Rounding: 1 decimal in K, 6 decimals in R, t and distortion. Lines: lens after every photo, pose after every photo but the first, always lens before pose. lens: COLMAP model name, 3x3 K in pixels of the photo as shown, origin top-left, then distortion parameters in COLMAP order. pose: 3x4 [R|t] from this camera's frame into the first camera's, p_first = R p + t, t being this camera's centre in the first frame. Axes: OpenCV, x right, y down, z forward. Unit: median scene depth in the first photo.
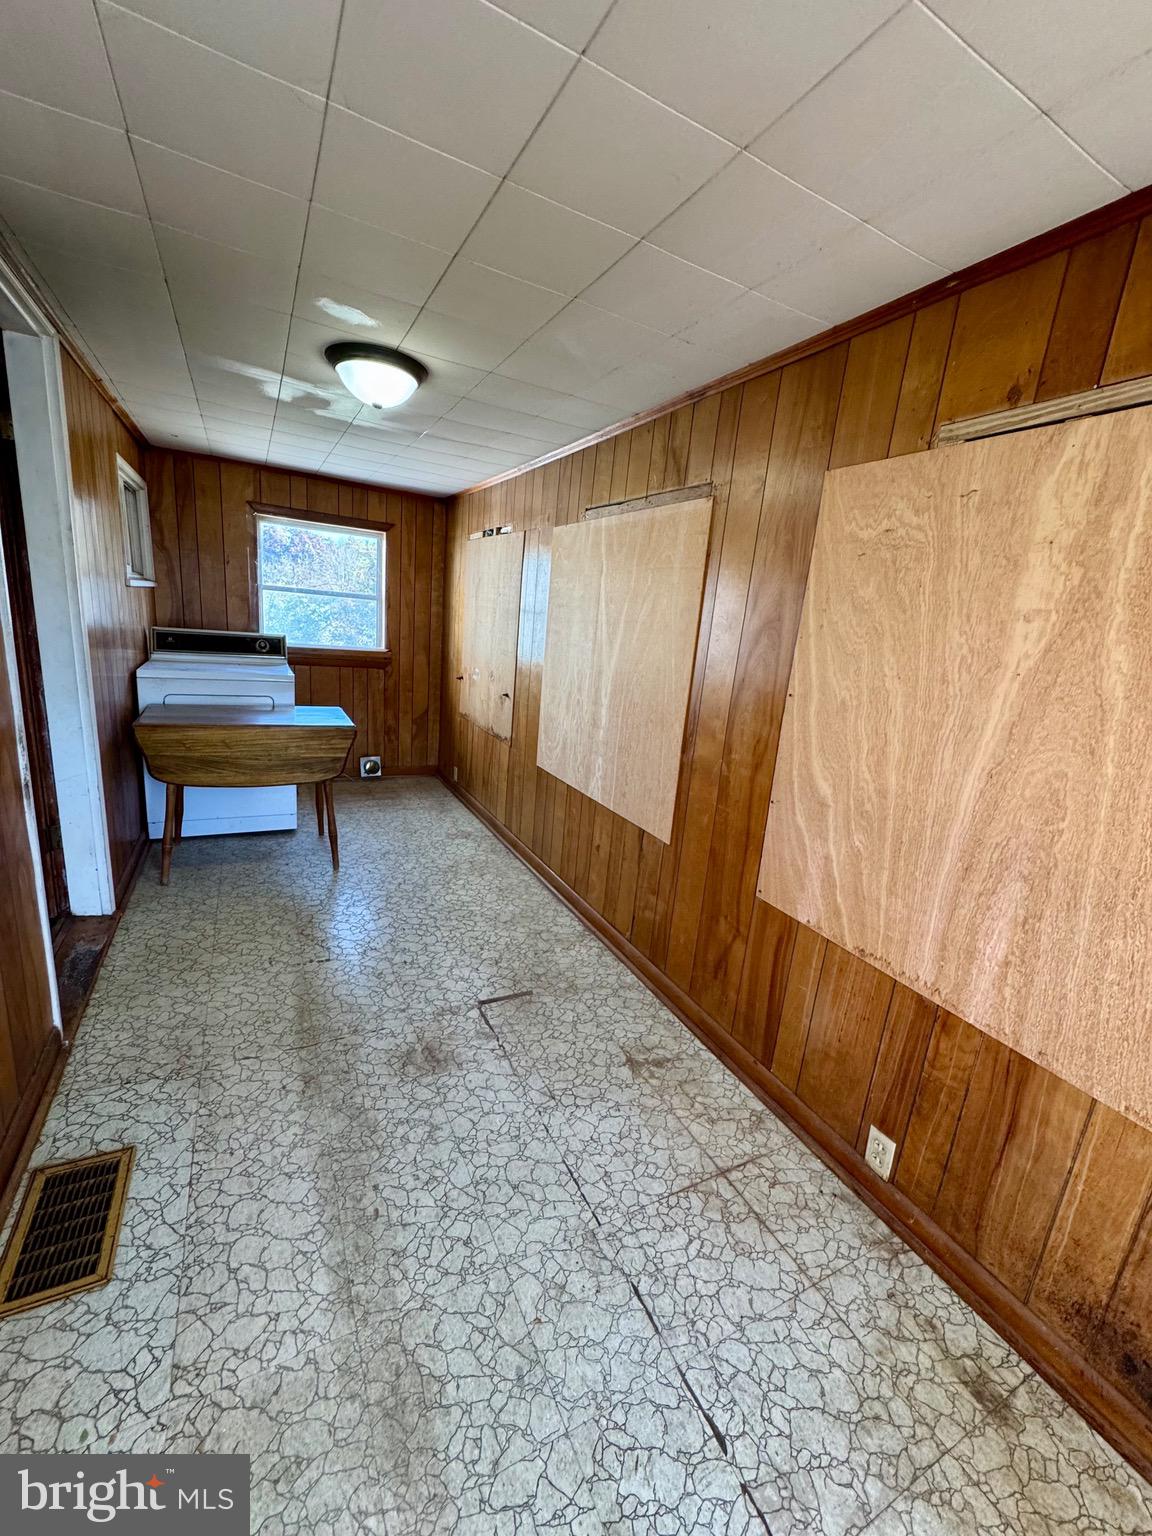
lens RADIAL K [[610.7, 0, 575.9], [0, 610.7, 768.2], [0, 0, 1]] dist [-0.006569, 0.000559]
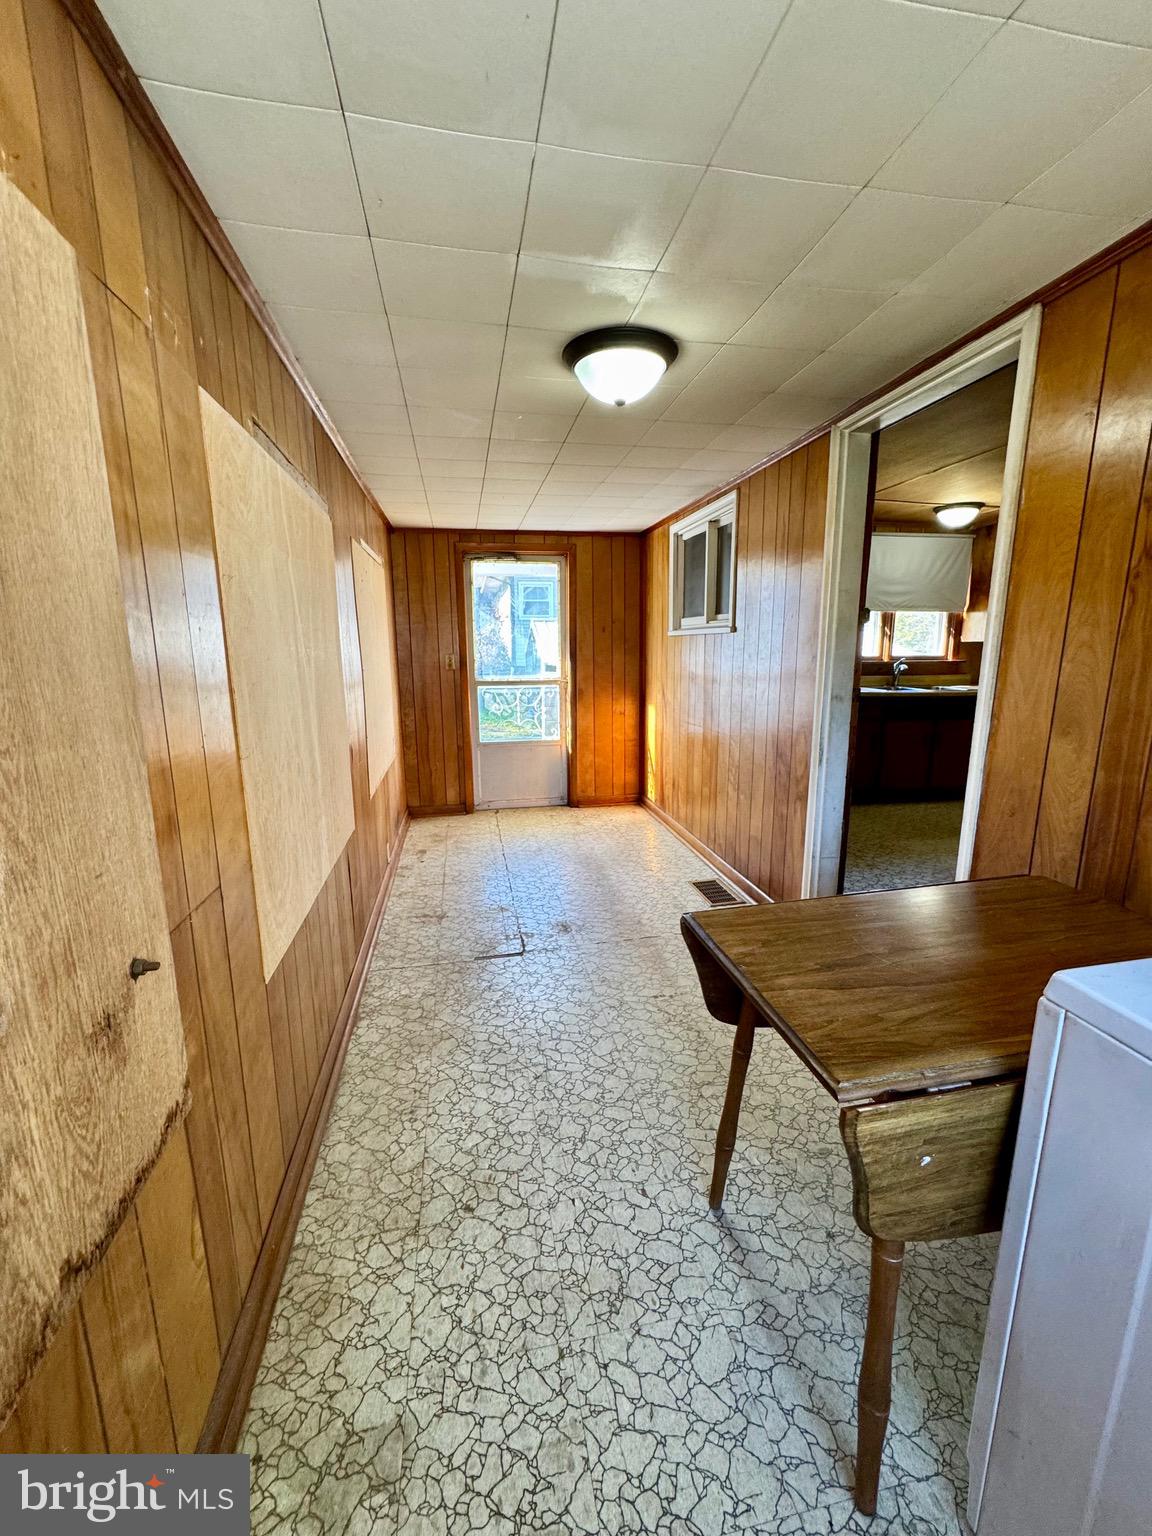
lens RADIAL K [[610.7, 0, 577.6], [0, 610.7, 763.5], [0, 0, 1]] dist [-0.006569, 0.000559]
pose [[-0.954524, -0.134689, 0.265975, -0.495797], [-0.006914, 0.901894, 0.431903, -0.447298], [-0.298054, 0.410423, -0.861810, 1.723141]]
